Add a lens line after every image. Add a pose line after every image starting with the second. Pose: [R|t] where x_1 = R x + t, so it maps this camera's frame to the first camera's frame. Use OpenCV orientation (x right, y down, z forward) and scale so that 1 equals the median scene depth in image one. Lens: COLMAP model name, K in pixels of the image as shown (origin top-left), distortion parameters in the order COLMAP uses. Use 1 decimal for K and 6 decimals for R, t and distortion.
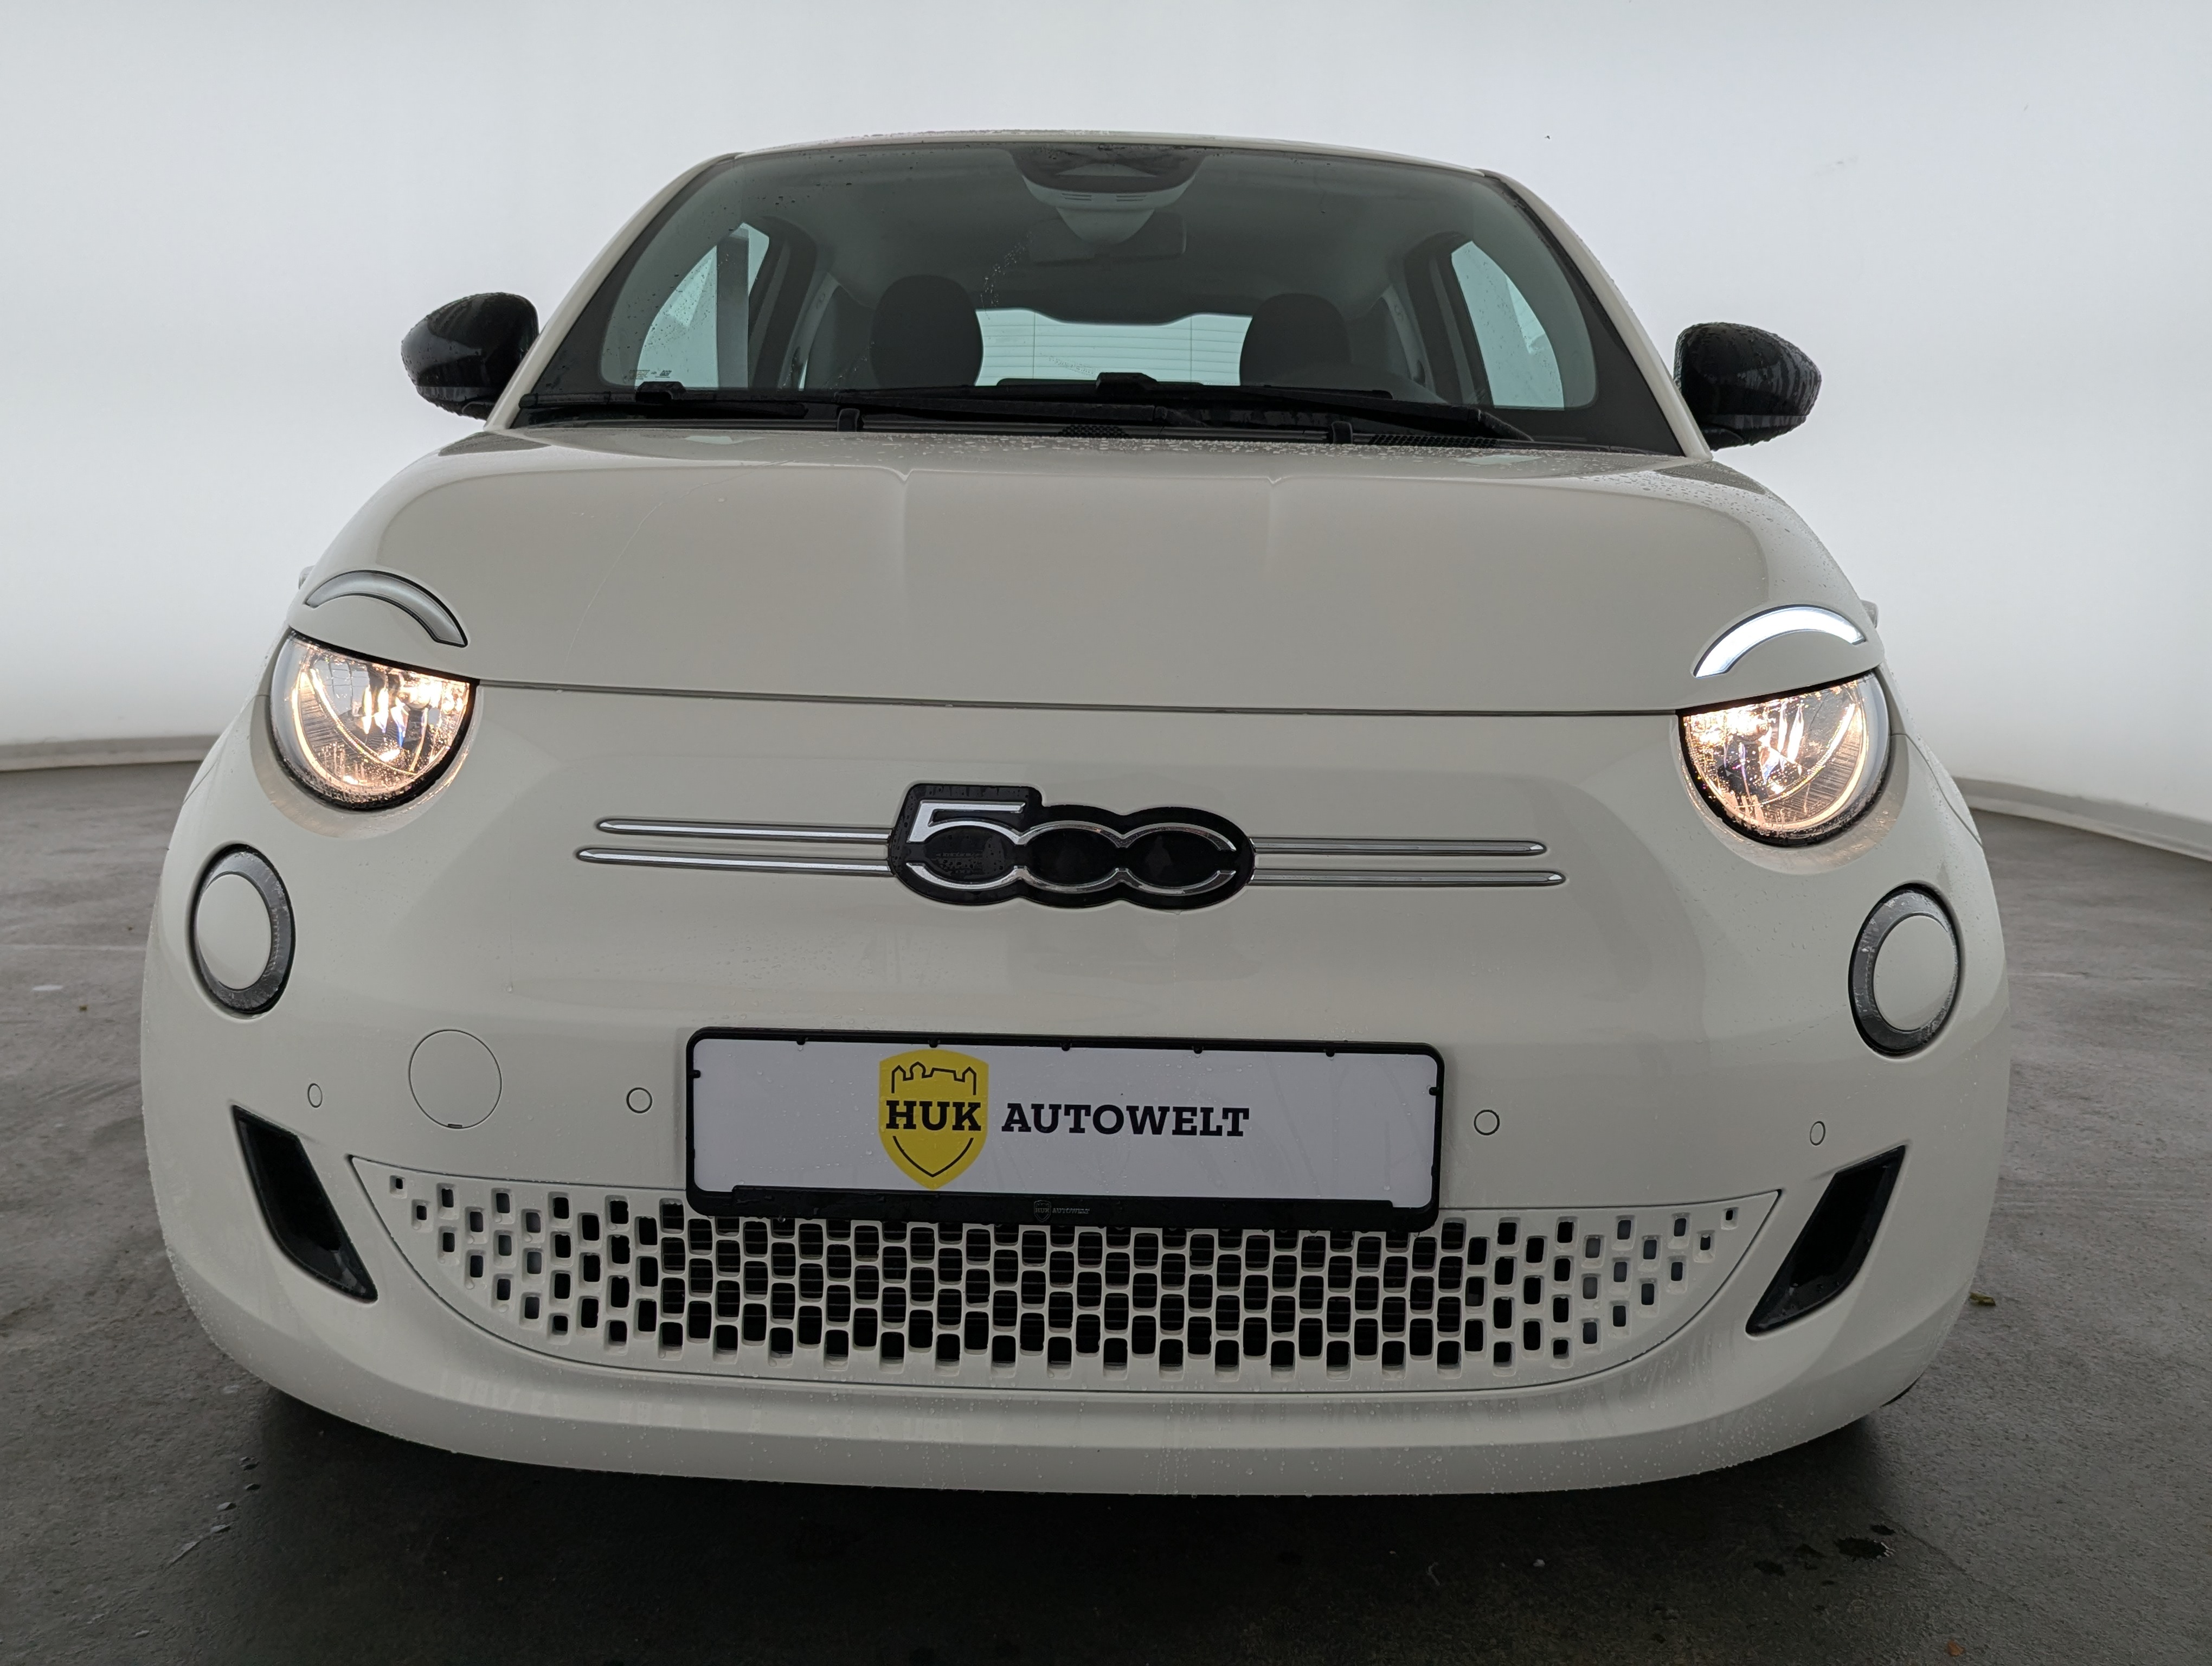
lens RADIAL K [[1914.0, 0, 1102.5], [0, 1914.0, 819.4], [0, 0, 1]] dist [0.002207, -0.002580]
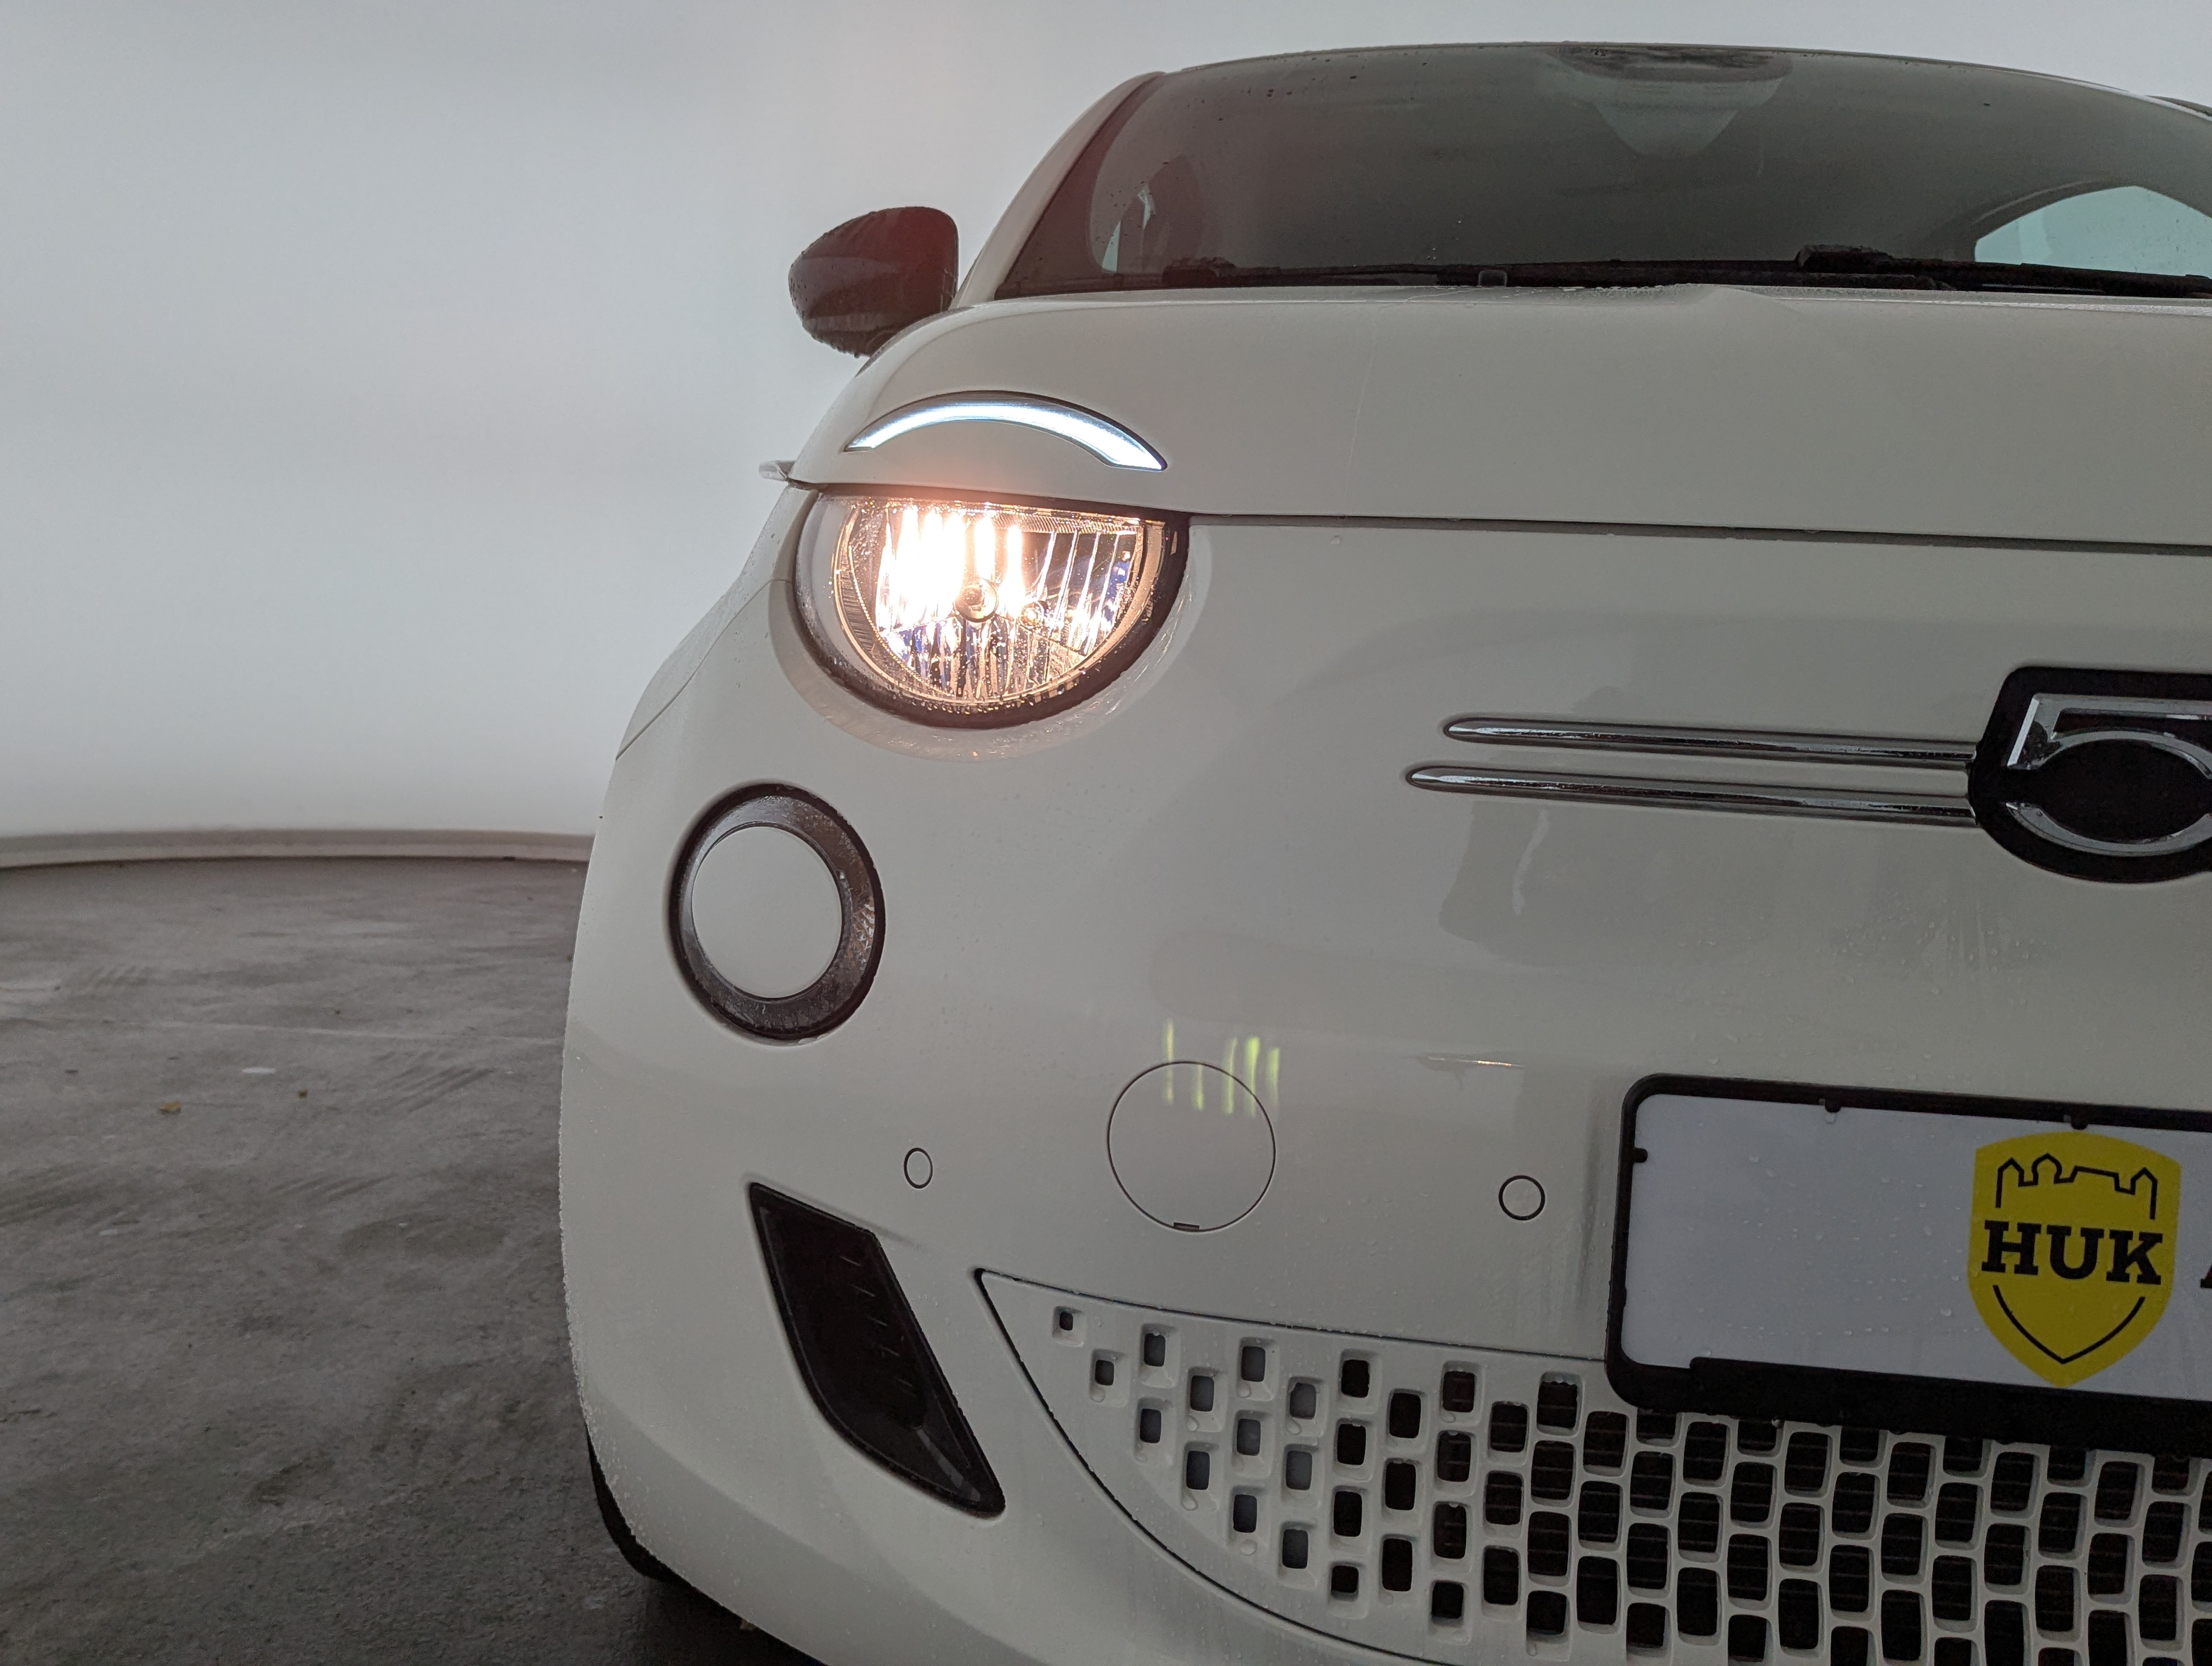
lens RADIAL K [[2001.1, 0, 1106.0], [0, 2001.1, 833.0], [0, 0, 1]] dist [0.034680, -0.009869]
pose [[0.996156, 0.033561, -0.080917, -0.314790], [-0.038818, 0.997176, -0.064295, 0.078472], [0.078531, 0.067189, 0.994645, 0.368877]]
